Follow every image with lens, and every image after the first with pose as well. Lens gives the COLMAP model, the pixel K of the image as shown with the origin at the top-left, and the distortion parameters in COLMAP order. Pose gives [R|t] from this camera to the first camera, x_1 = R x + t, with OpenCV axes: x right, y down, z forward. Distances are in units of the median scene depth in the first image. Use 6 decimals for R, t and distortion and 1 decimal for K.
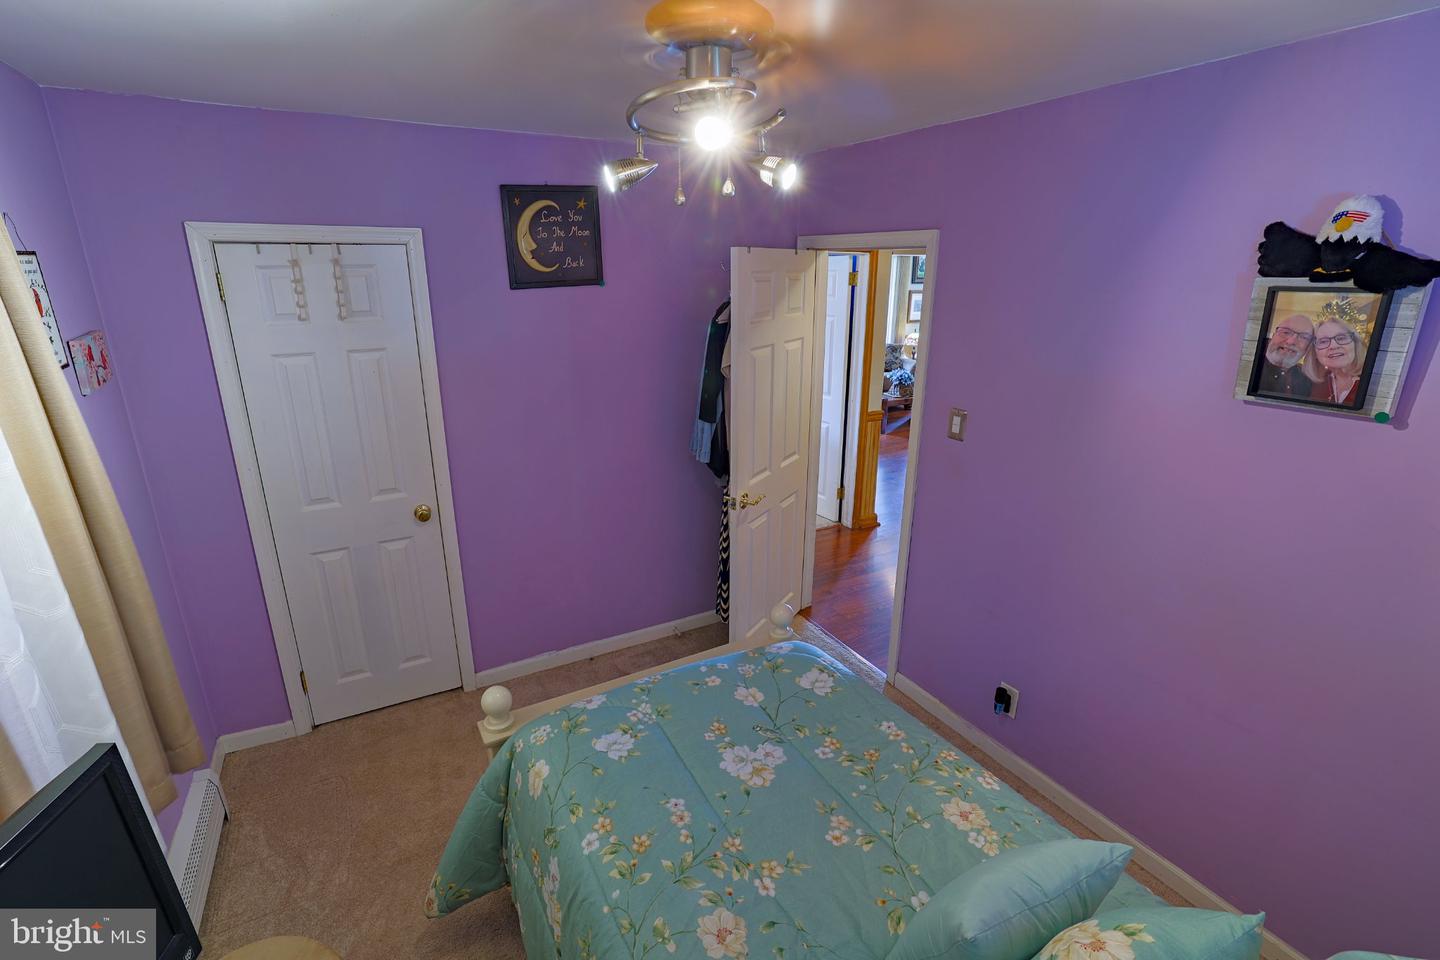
lens RADIAL K [[668.0, 0, 720.0], [0, 668.0, 480.0], [0, 0, 1]] dist [-0.000455, -0.000031]
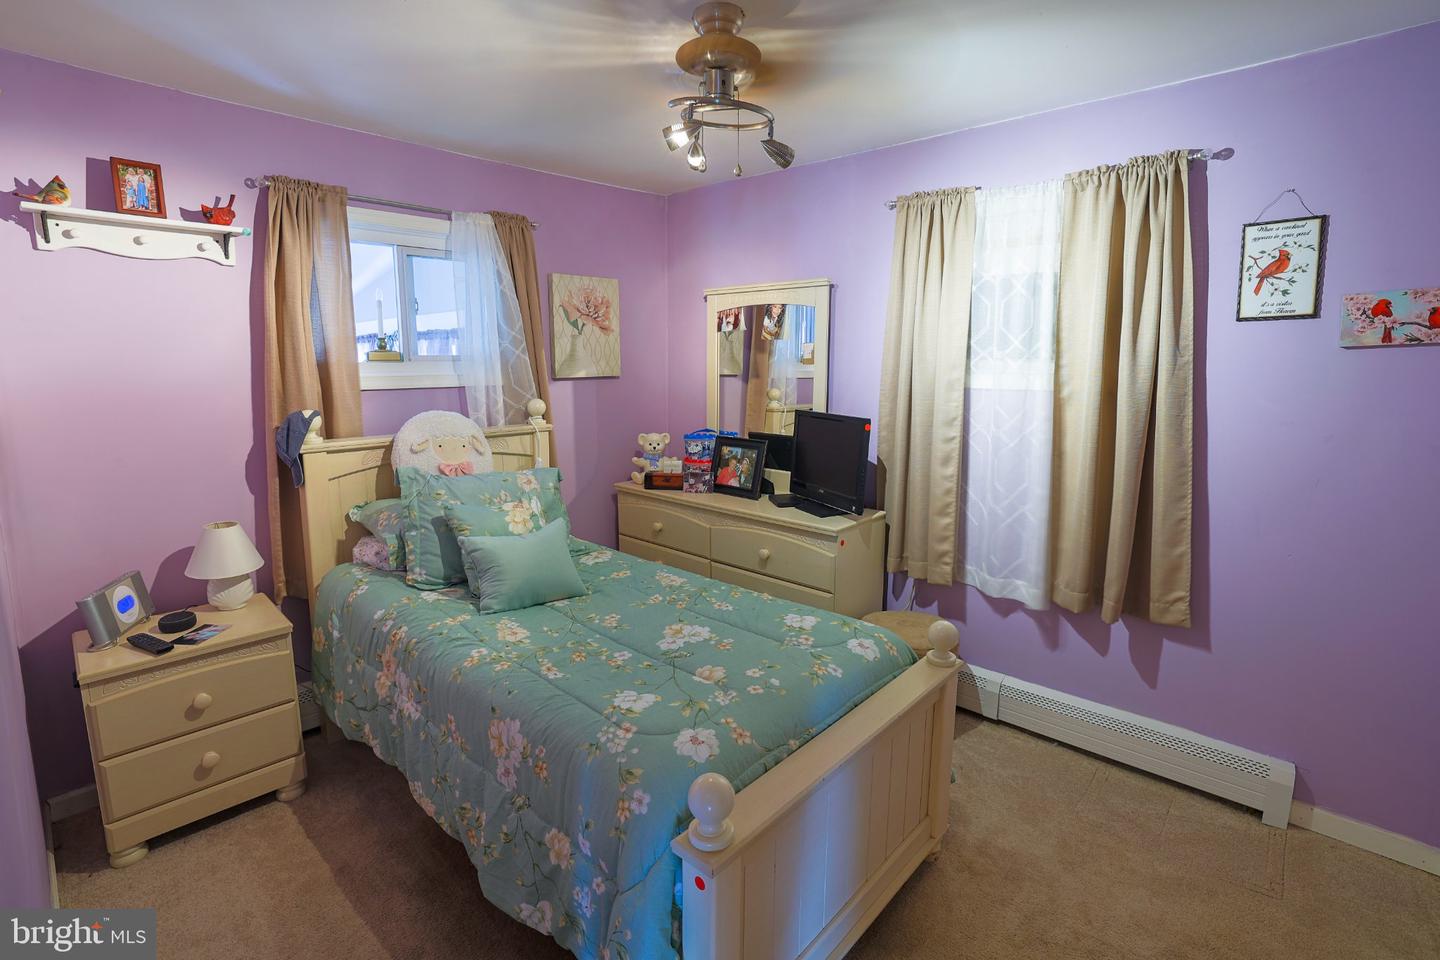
lens RADIAL K [[668.0, 0, 720.0], [0, 668.0, 480.0], [0, 0, 1]] dist [-0.000455, -0.000031]
pose [[-0.954341, 0.048587, -0.294740, 0.309918], [-0.089713, 0.894517, 0.437939, -0.327547], [0.284928, 0.444385, -0.849316, 1.830899]]
